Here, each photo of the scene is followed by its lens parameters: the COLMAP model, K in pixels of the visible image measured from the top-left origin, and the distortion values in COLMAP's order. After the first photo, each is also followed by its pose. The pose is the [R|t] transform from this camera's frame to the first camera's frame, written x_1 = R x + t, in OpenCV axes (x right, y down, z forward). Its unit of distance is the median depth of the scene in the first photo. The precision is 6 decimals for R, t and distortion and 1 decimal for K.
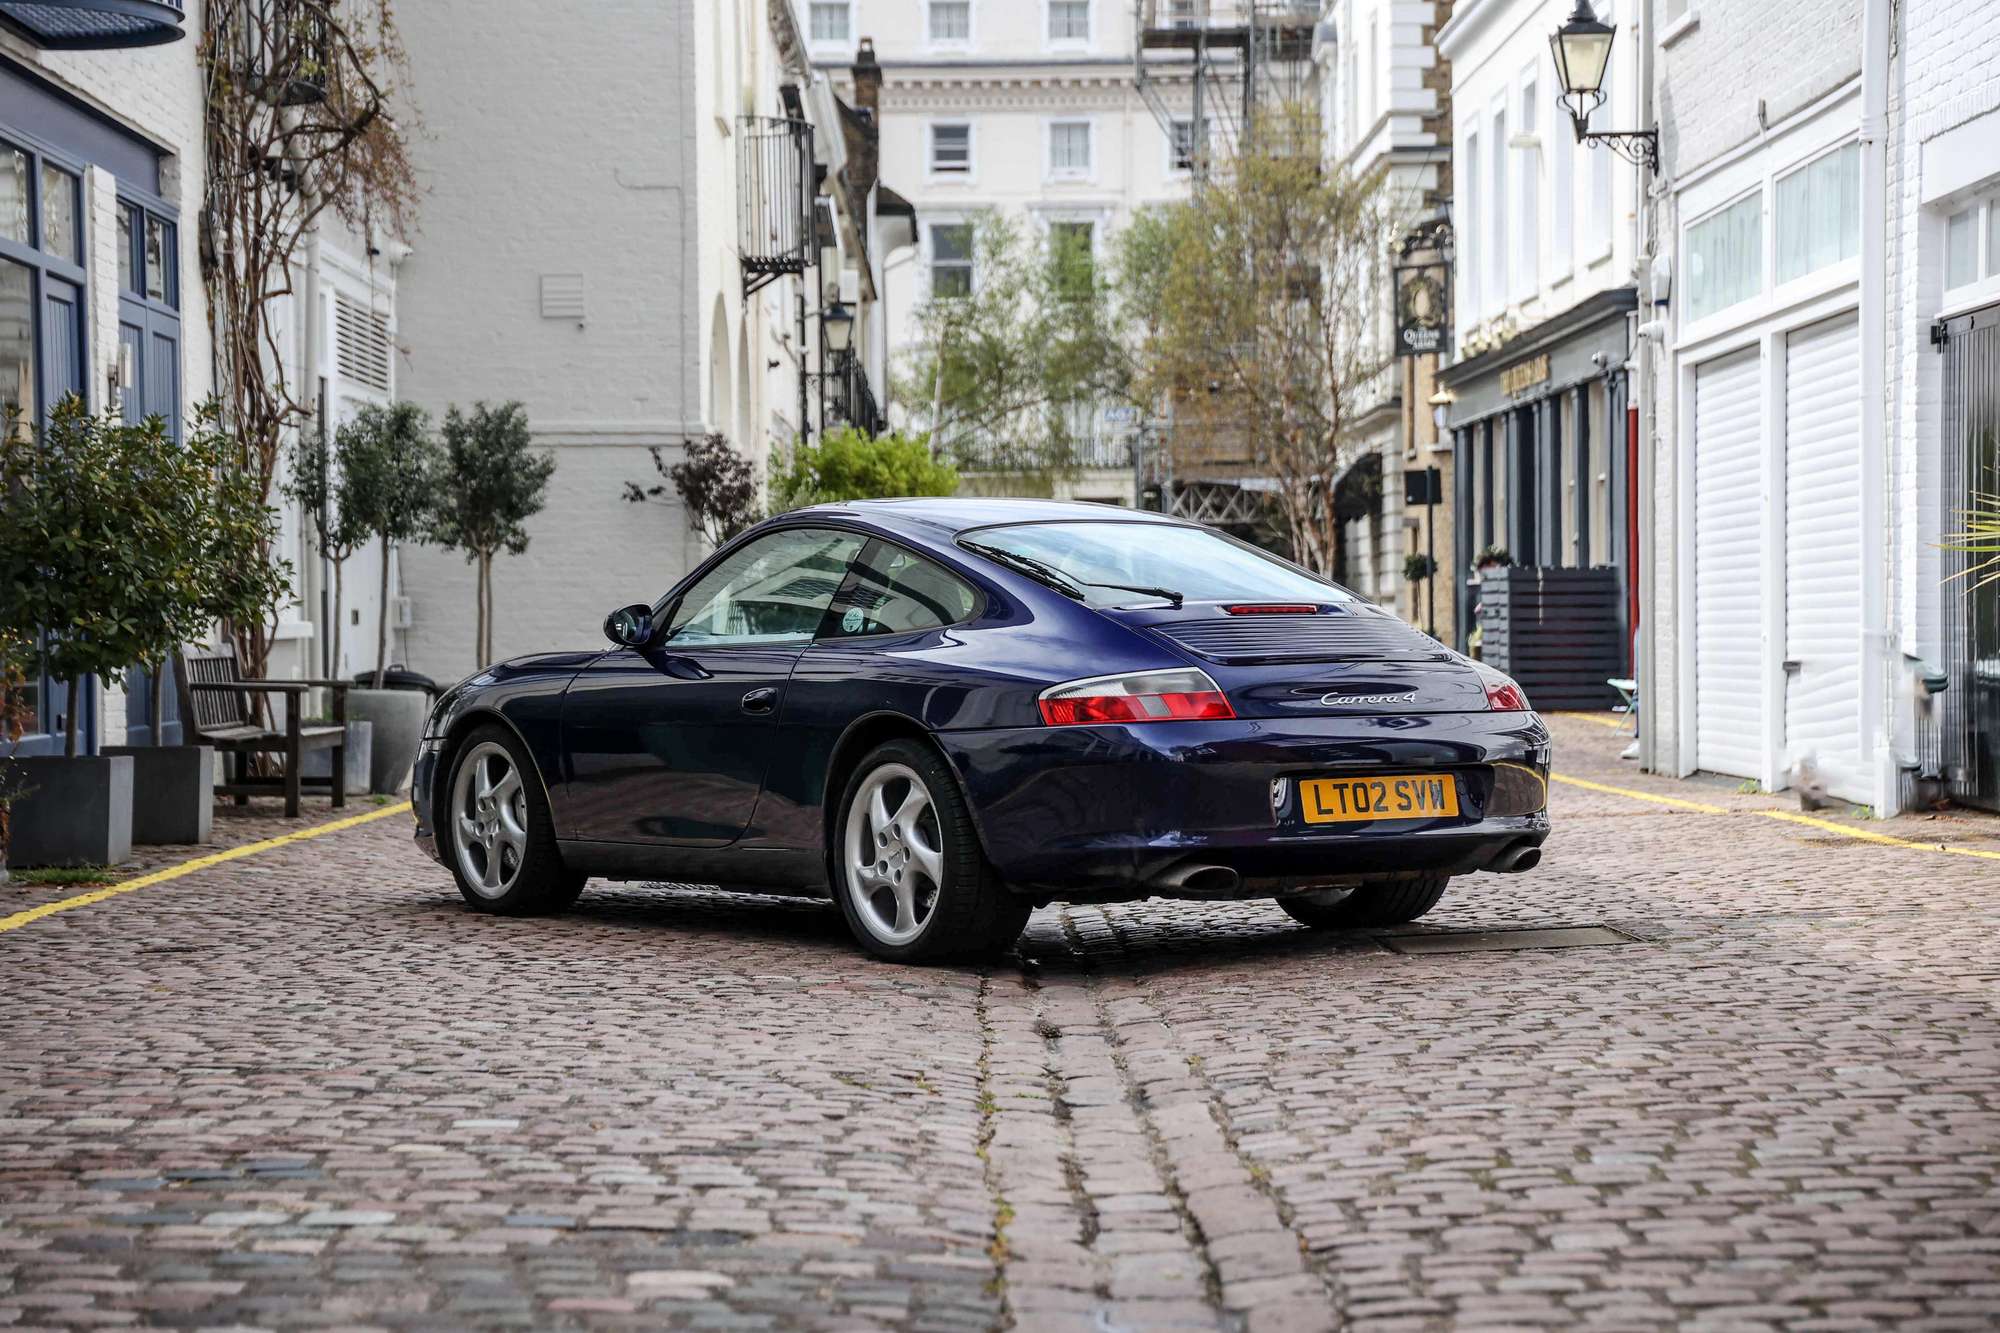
lens RADIAL K [[4248.0, 0, 998.5], [0, 4248.0, 664.7], [0, 0, 1]] dist [0.097980, 0.000000]
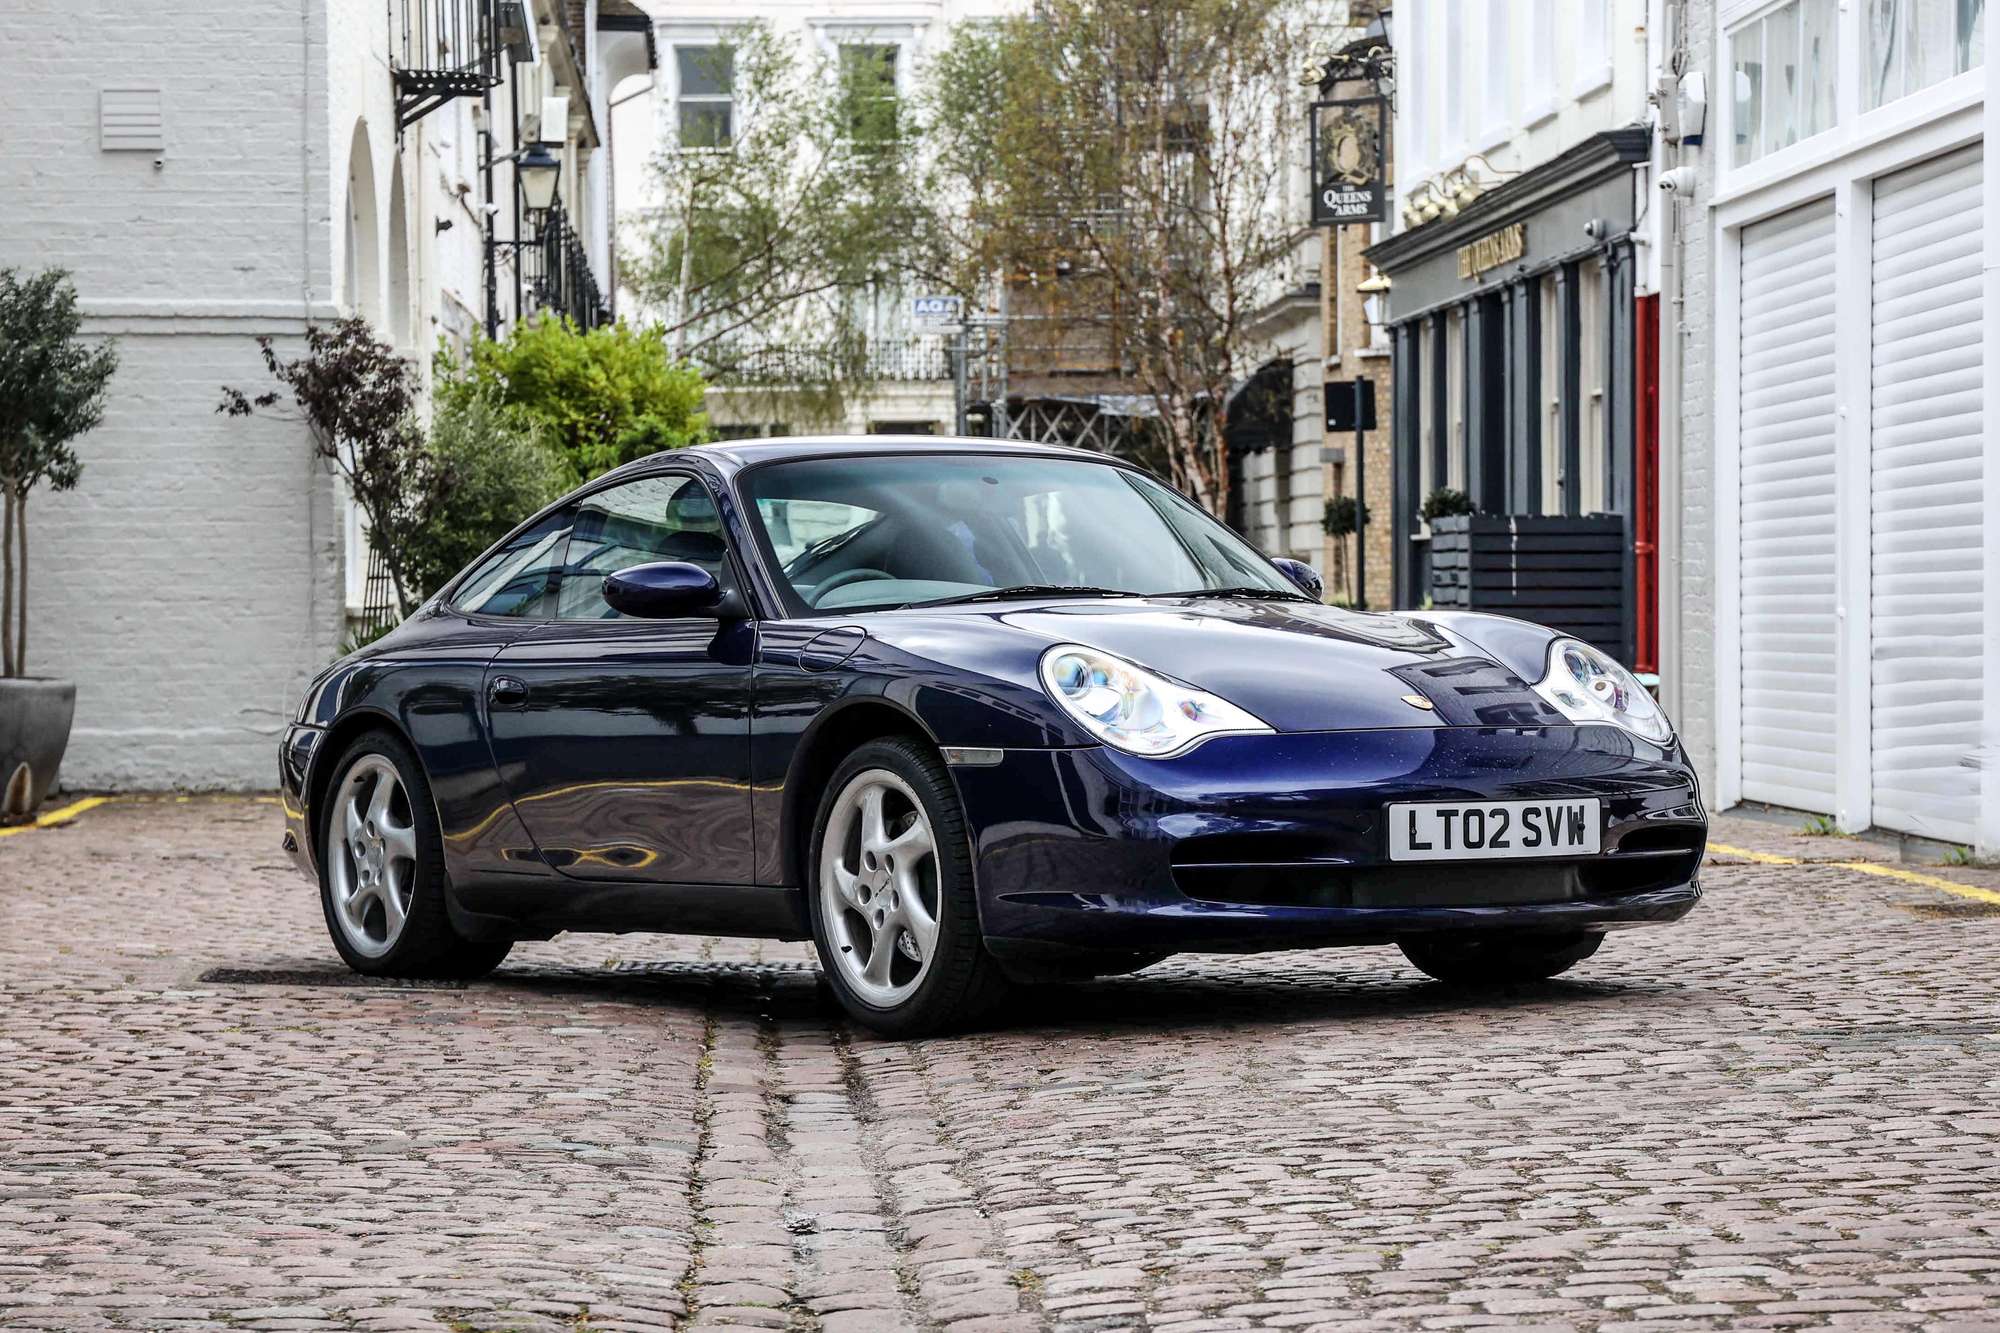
lens RADIAL K [[4615.3, 0, 1001.3], [0, 4615.3, 677.9], [0, 0, 1]] dist [-0.399086, 0.000000]
pose [[0.999329, 0.002255, 0.036557, 0.012891], [-0.002468, 0.999980, 0.005777, 0.000318], [-0.036543, -0.005863, 0.999315, 0.239579]]
